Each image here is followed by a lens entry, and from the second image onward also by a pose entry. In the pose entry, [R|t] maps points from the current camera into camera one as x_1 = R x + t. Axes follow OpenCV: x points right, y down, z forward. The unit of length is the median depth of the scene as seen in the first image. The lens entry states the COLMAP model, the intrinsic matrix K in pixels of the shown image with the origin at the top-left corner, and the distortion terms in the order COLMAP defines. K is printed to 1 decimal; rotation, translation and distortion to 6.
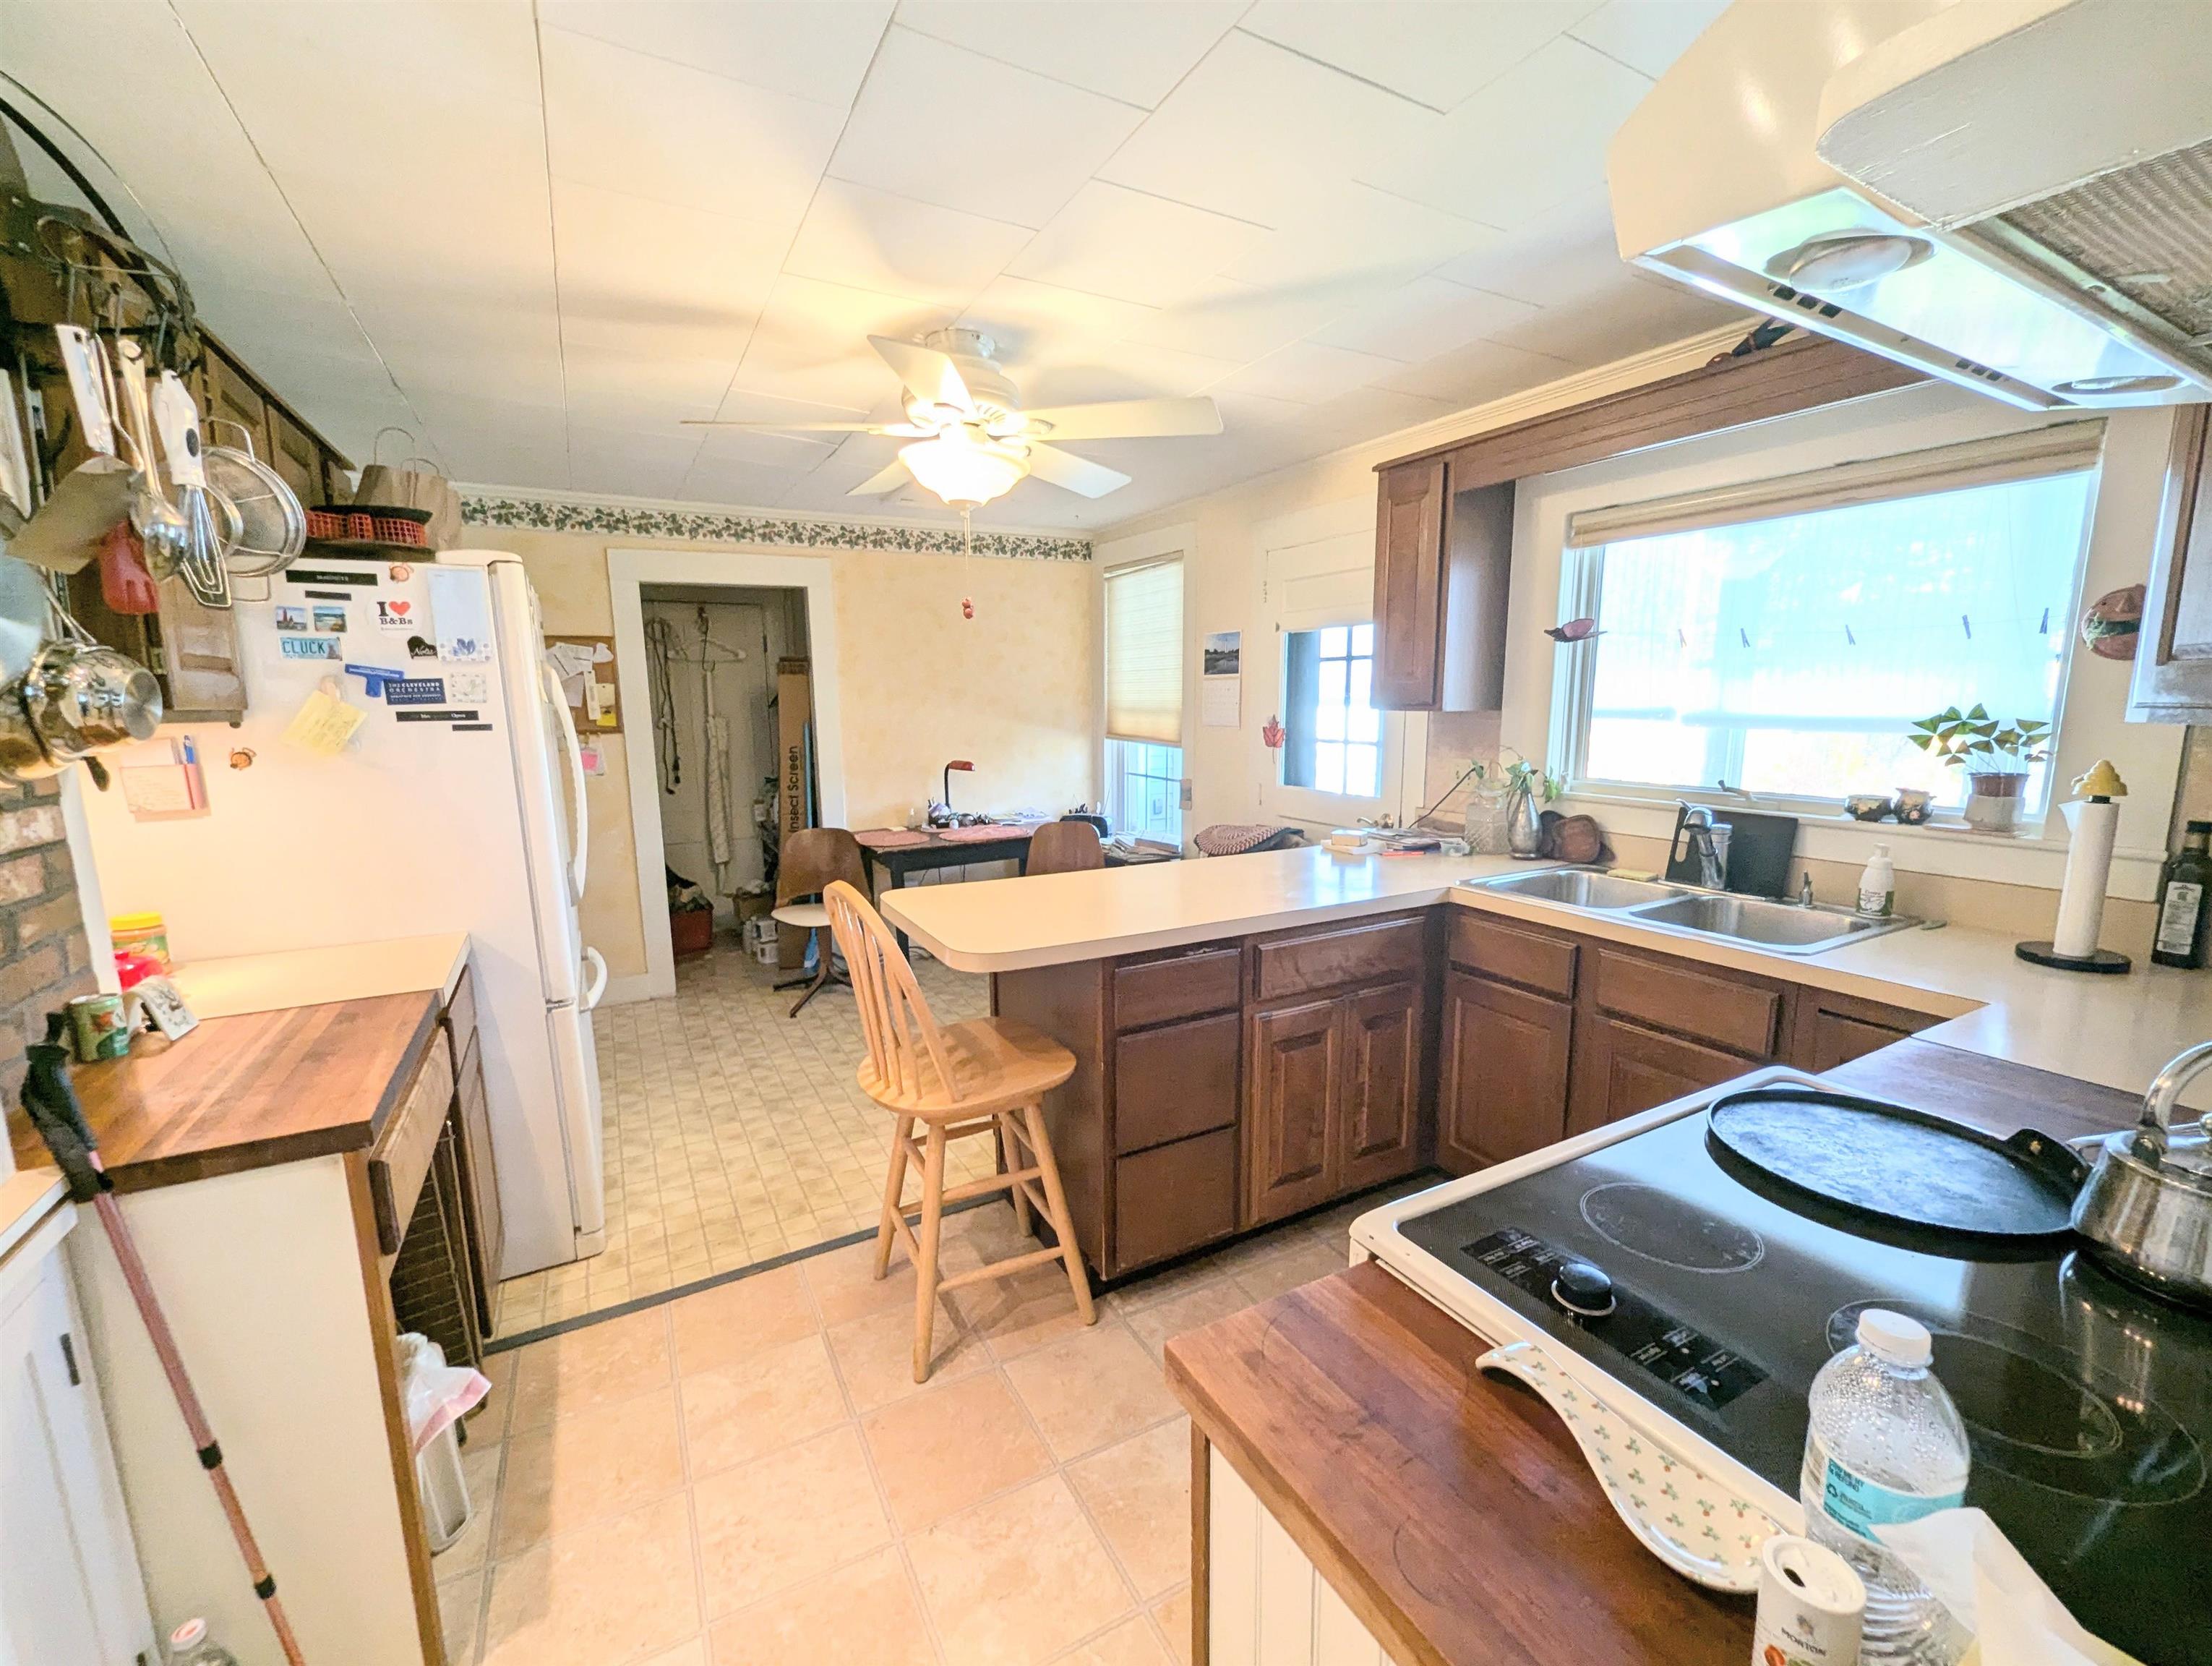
lens RADIAL K [[920.2, 0, 1124.6], [0, 920.2, 842.0], [0, 0, 1]] dist [0.004098, -0.001686]
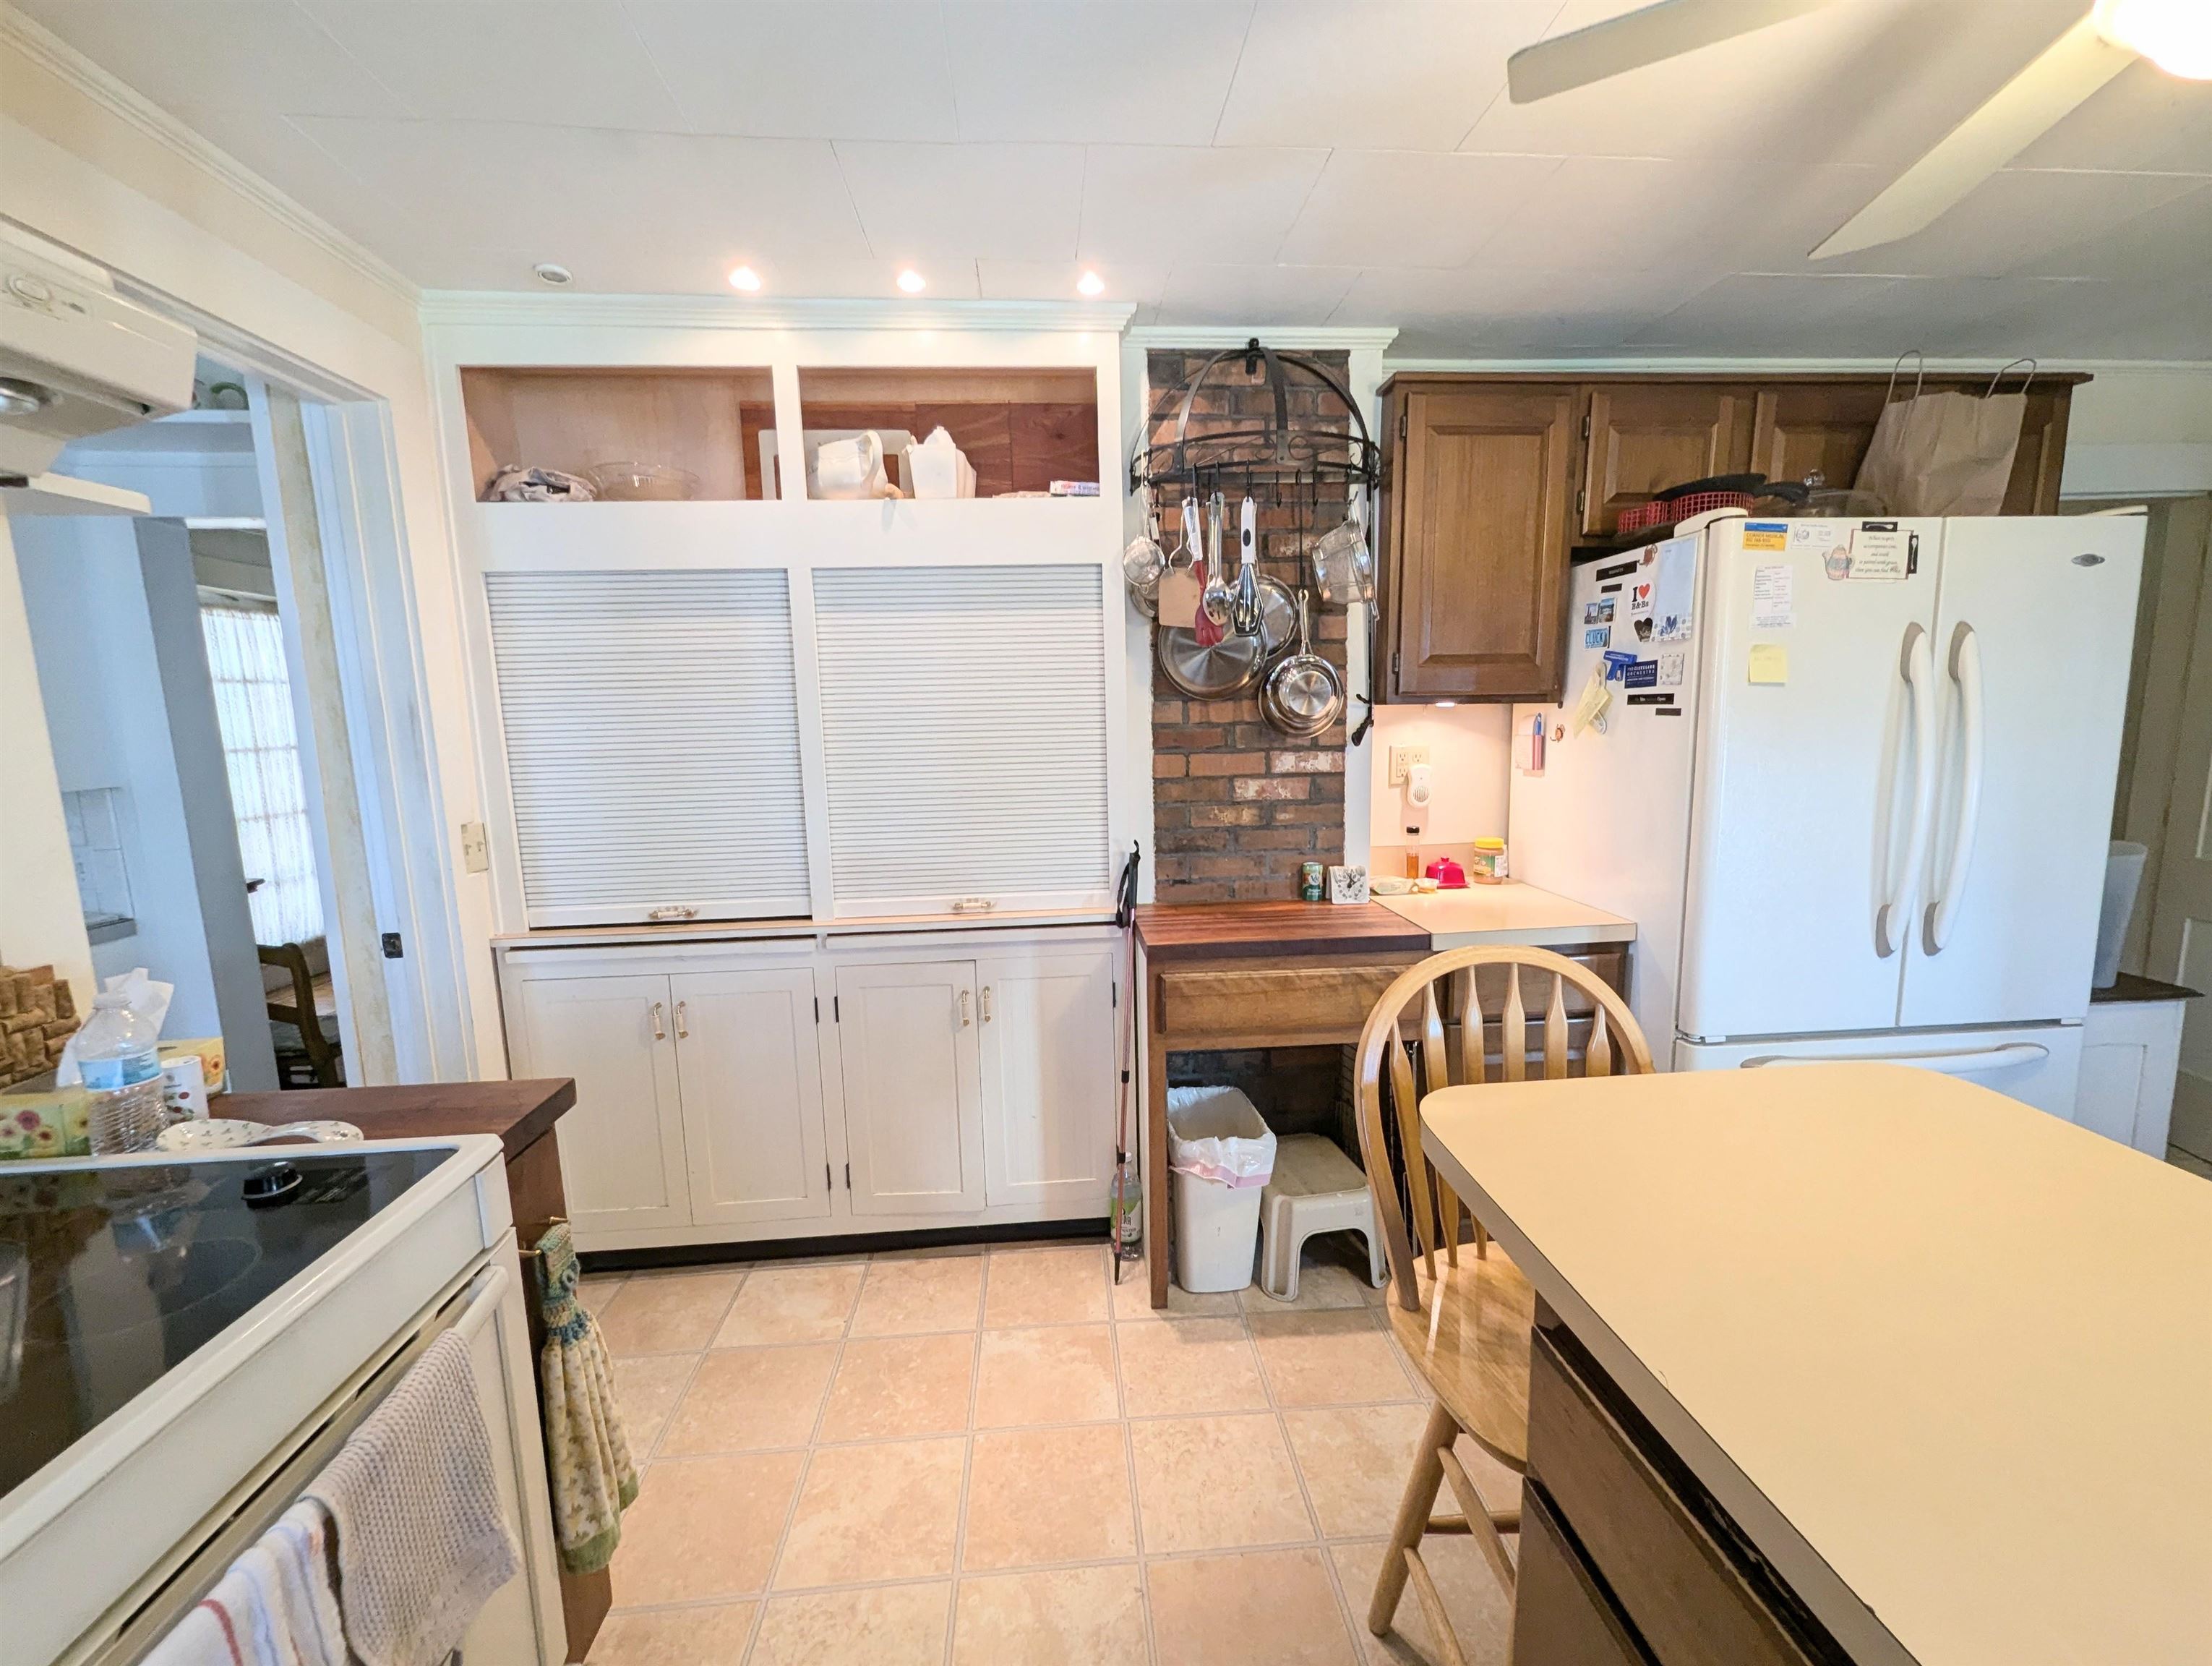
lens RADIAL K [[920.2, 0, 1104.7], [0, 920.2, 844.2], [0, 0, 1]] dist [0.004098, -0.001686]
pose [[-0.434758, 0.150421, -0.887896, 0.401745], [-0.114244, 0.968773, 0.220062, -0.140297], [0.893271, 0.197110, -0.403998, 0.932641]]
